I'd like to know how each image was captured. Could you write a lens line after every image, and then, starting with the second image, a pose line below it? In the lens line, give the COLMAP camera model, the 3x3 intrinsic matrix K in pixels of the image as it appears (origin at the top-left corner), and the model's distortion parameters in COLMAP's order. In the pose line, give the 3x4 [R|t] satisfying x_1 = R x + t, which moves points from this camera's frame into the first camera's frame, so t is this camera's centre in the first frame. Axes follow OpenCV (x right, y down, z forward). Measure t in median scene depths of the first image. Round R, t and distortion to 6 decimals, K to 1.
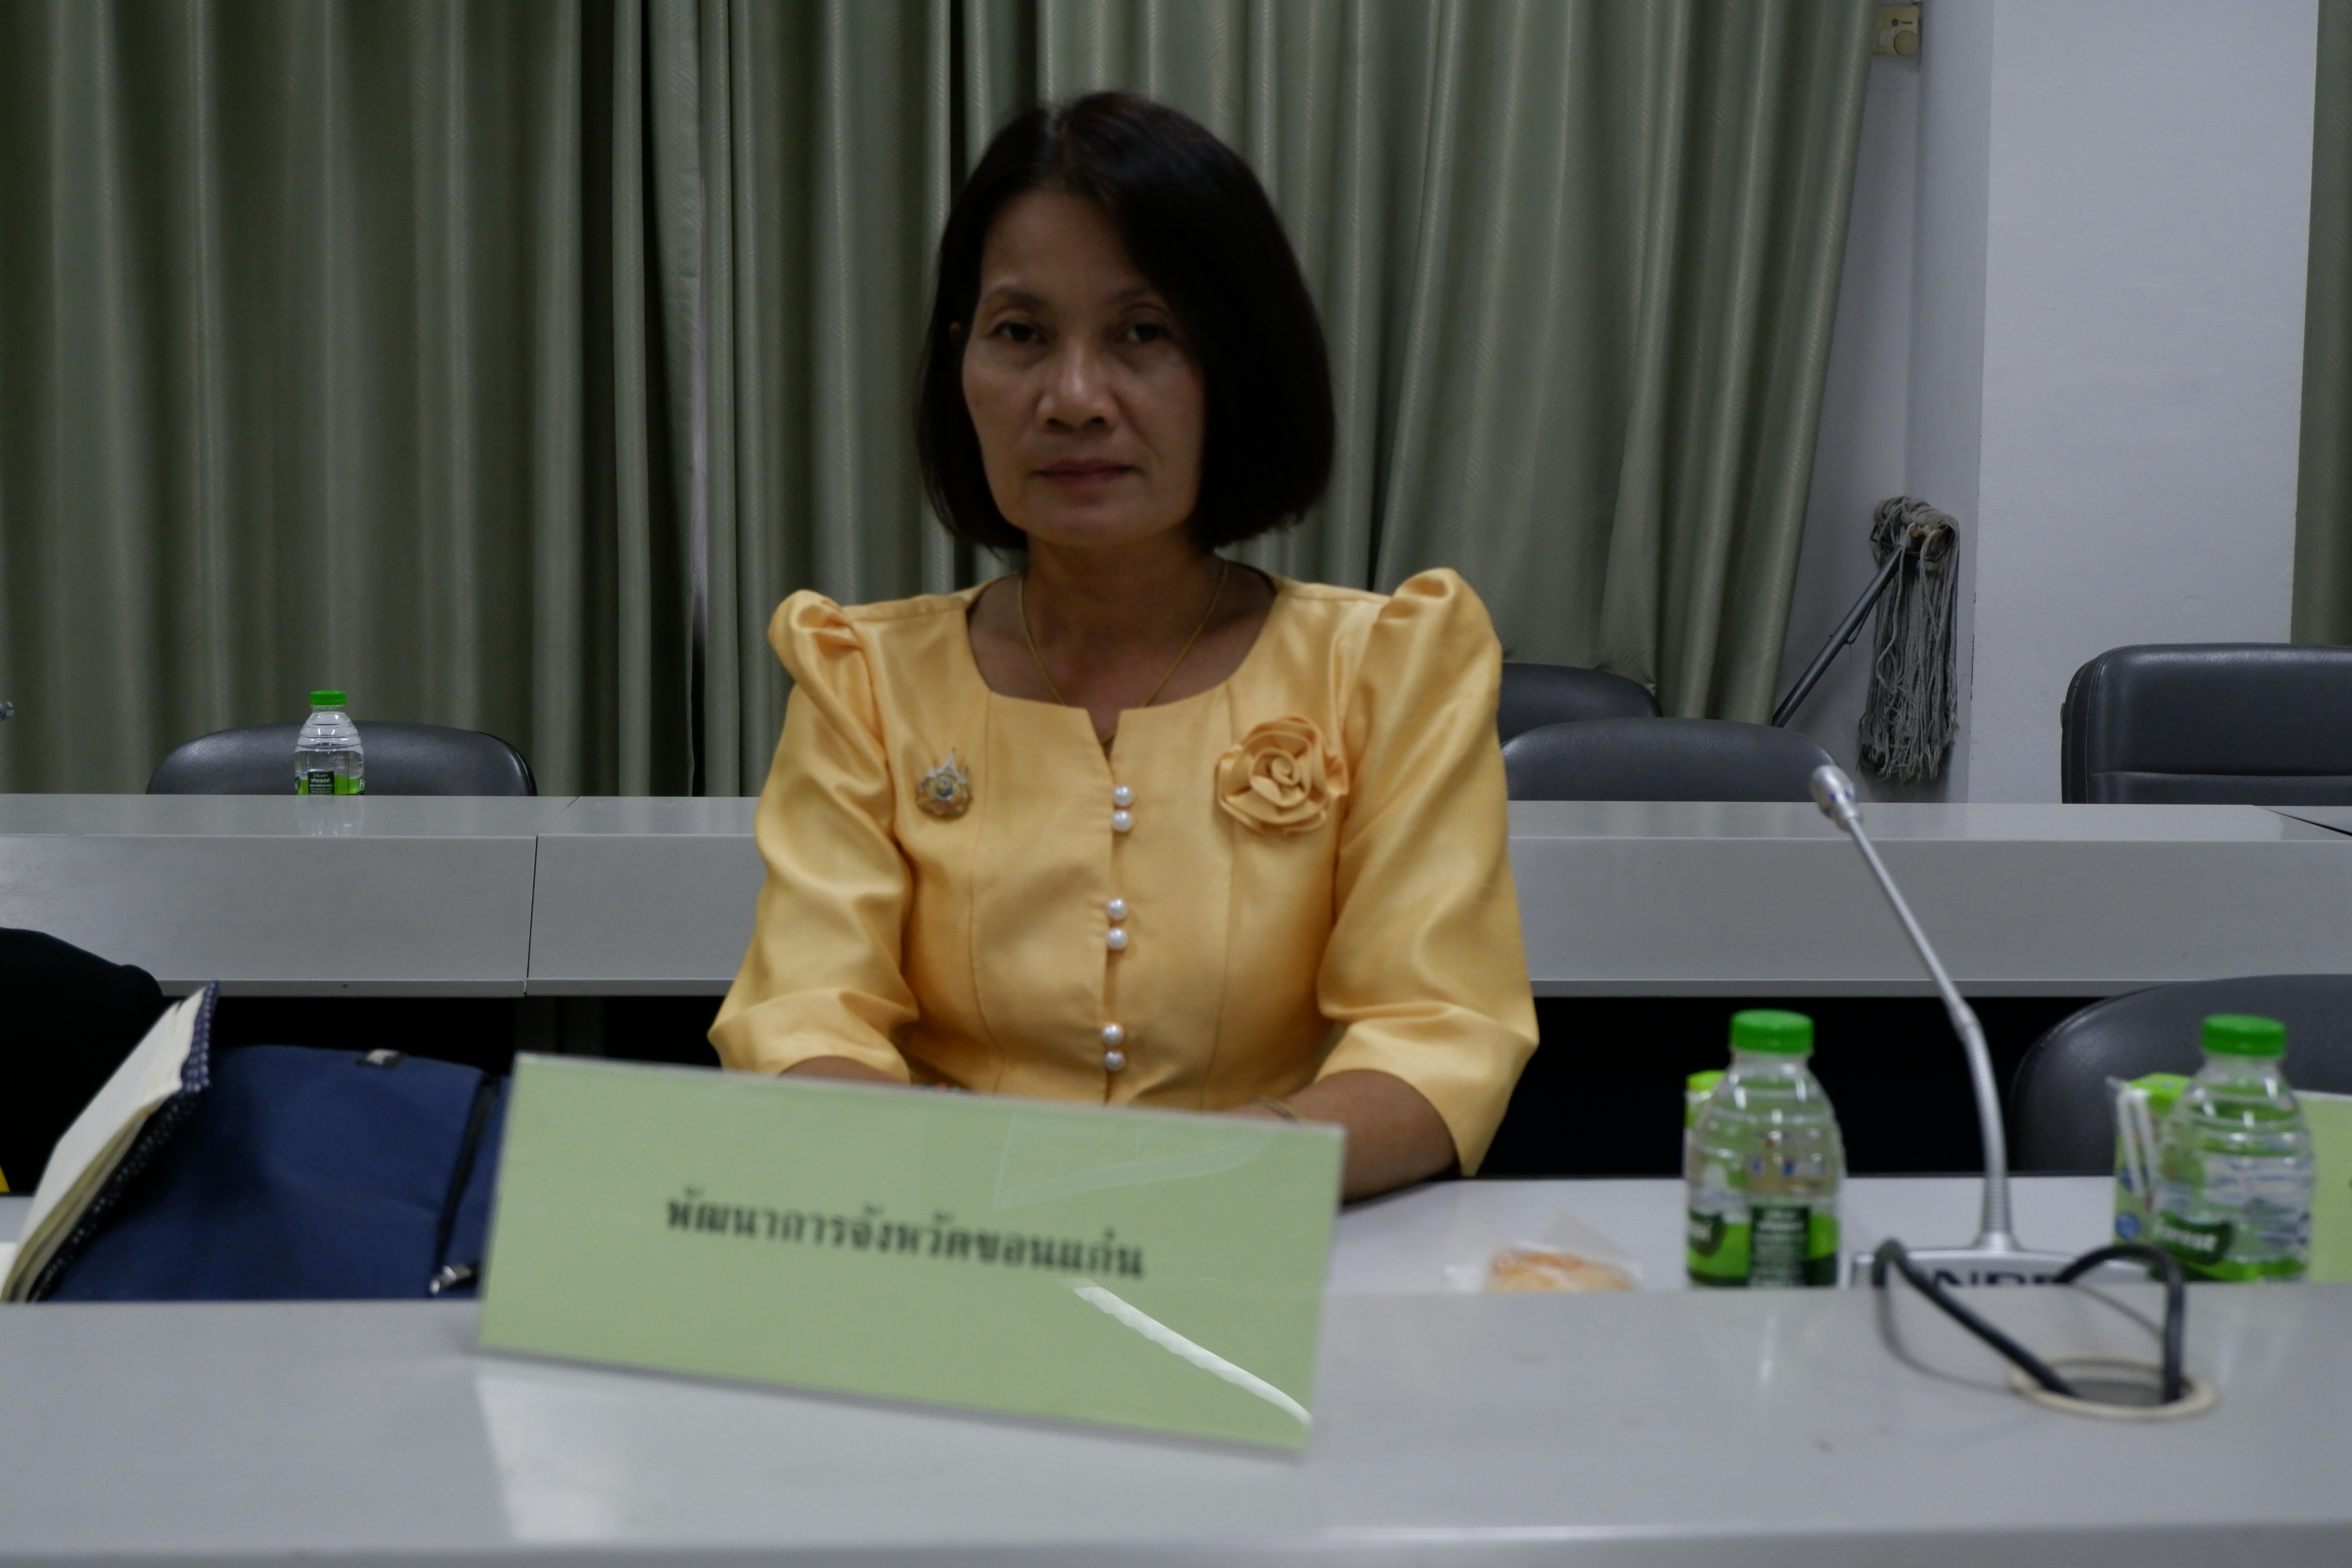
lens RADIAL K [[3144.5, 0, 1176.0], [0, 3144.5, 784.0], [0, 0, 1]] dist [0.014584, -0.090025]
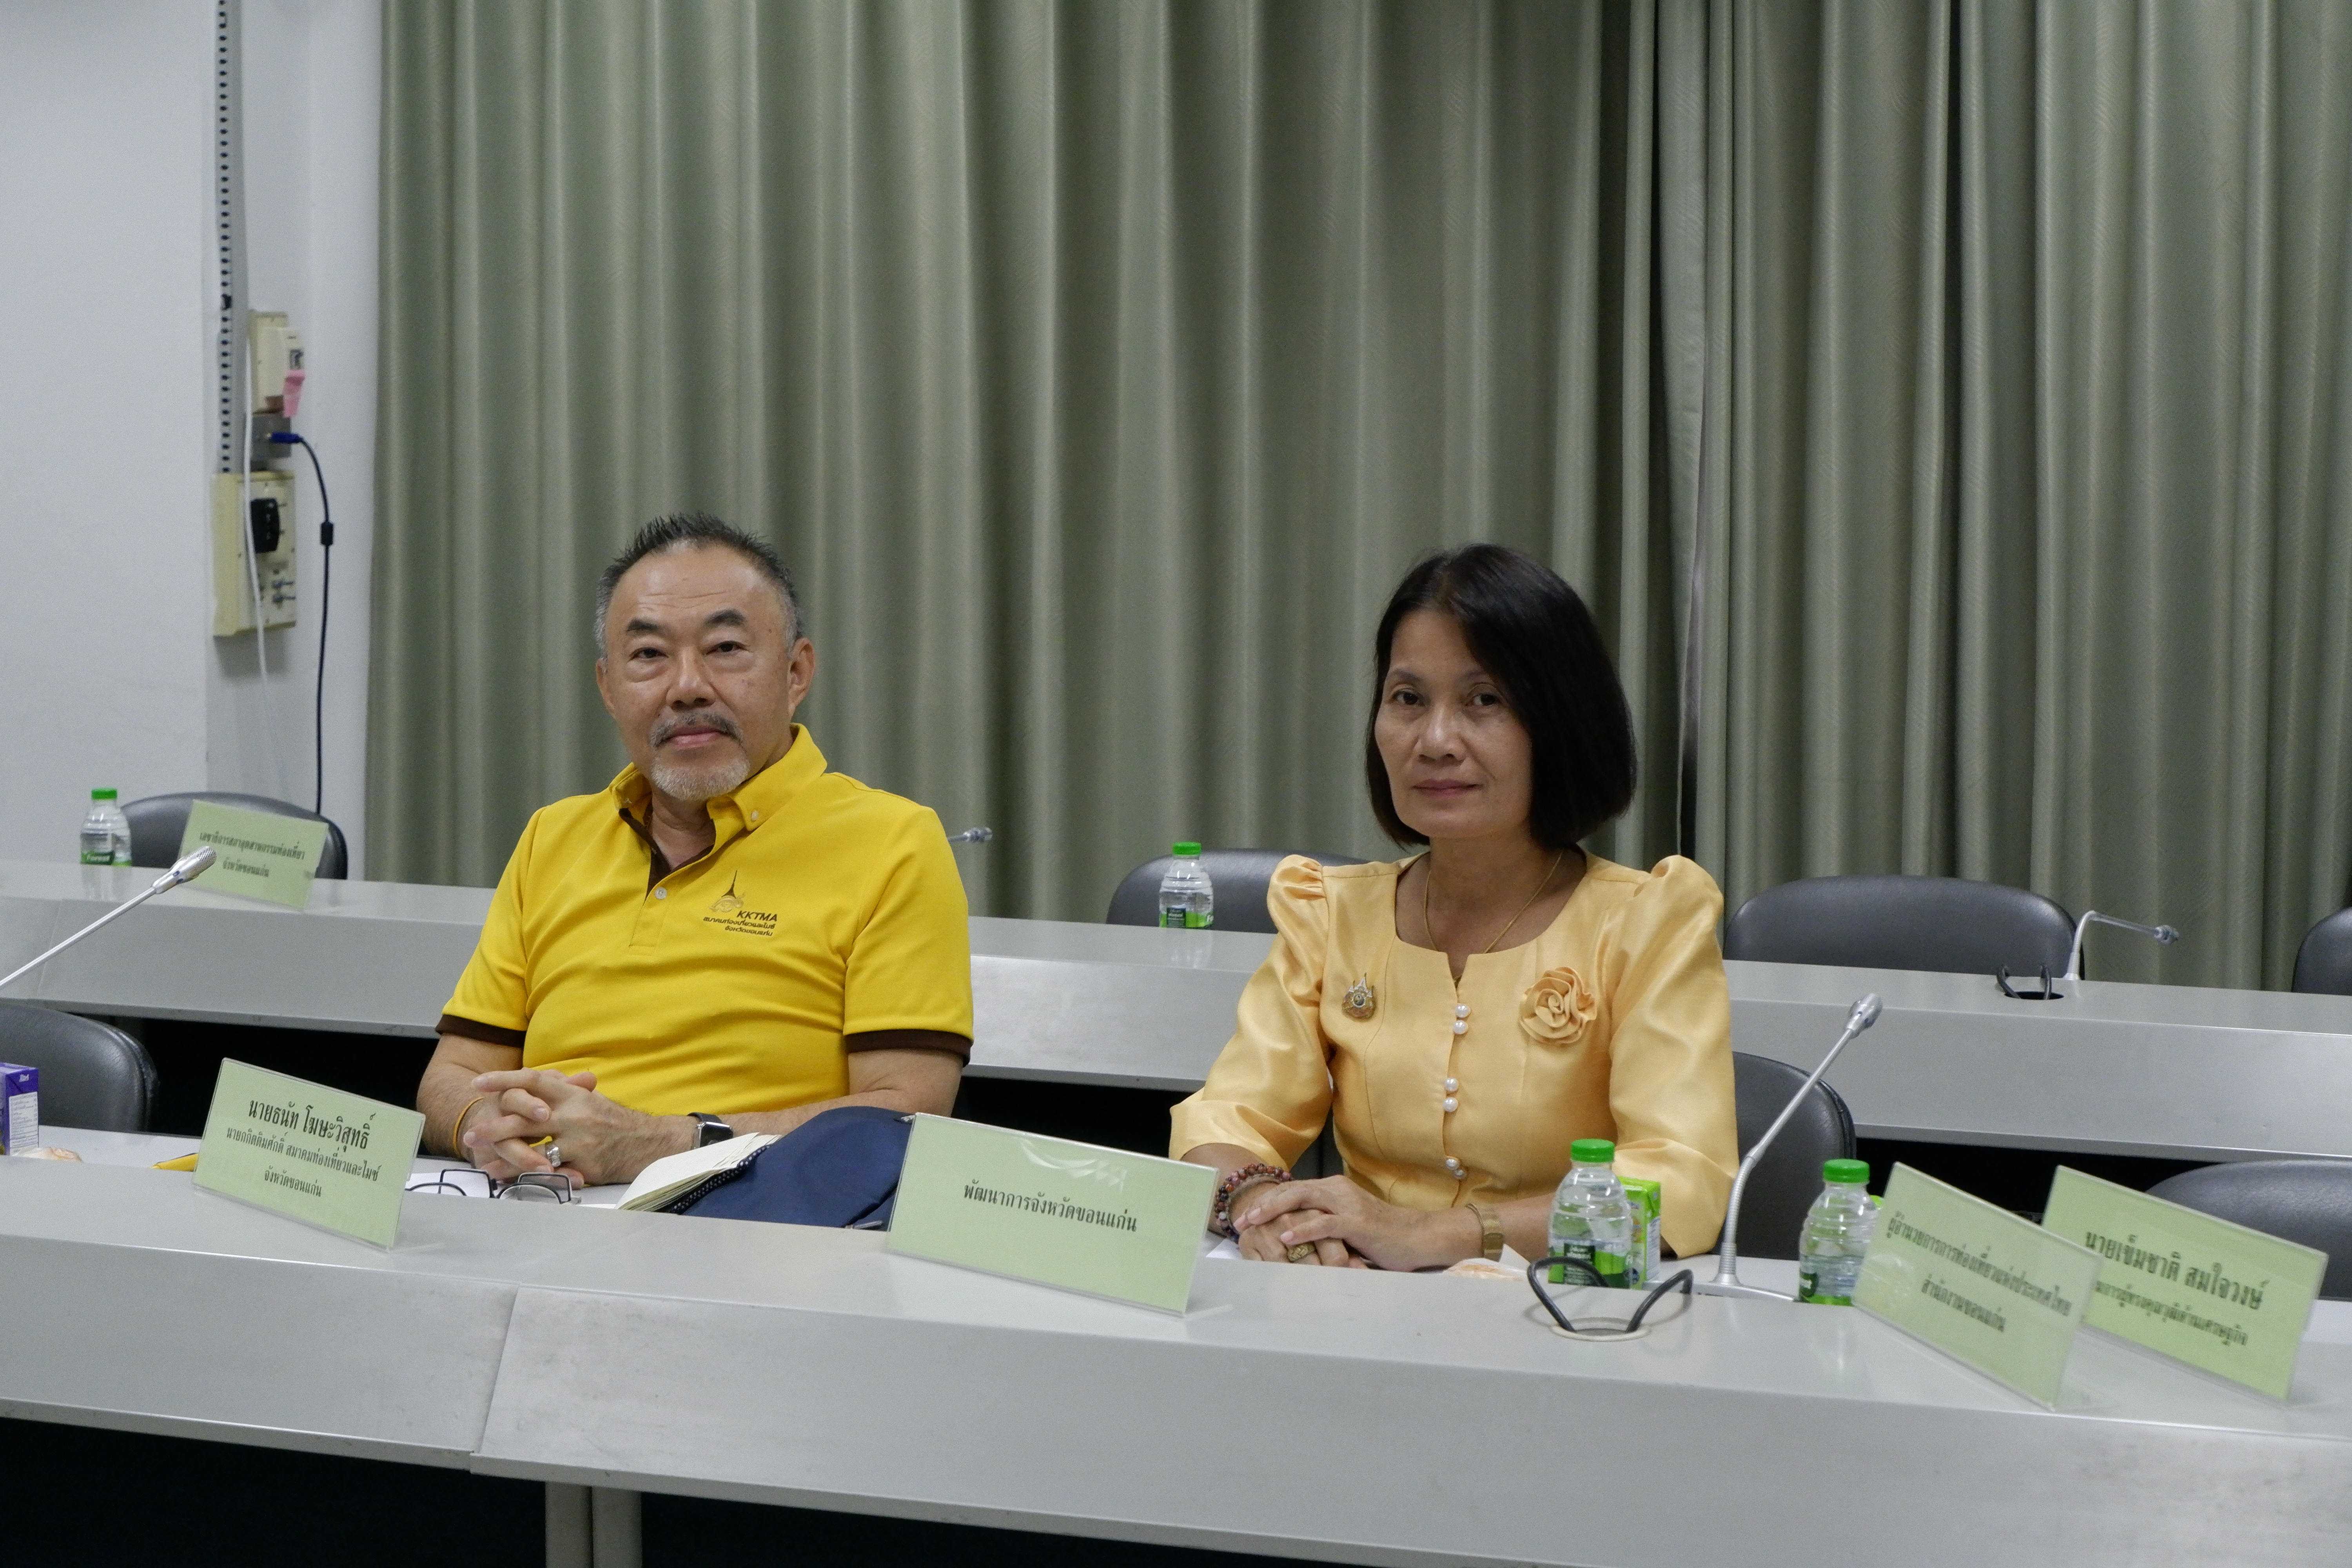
lens RADIAL K [[4530.8, 0, 1176.0], [0, 4530.8, 784.0], [0, 0, 1]] dist [-0.099199, -0.037741]
pose [[0.922792, 0.036597, -0.383556, 0.715894], [-0.039952, 0.999201, -0.000780, -0.093471], [0.383221, 0.016044, 0.923517, -1.145579]]
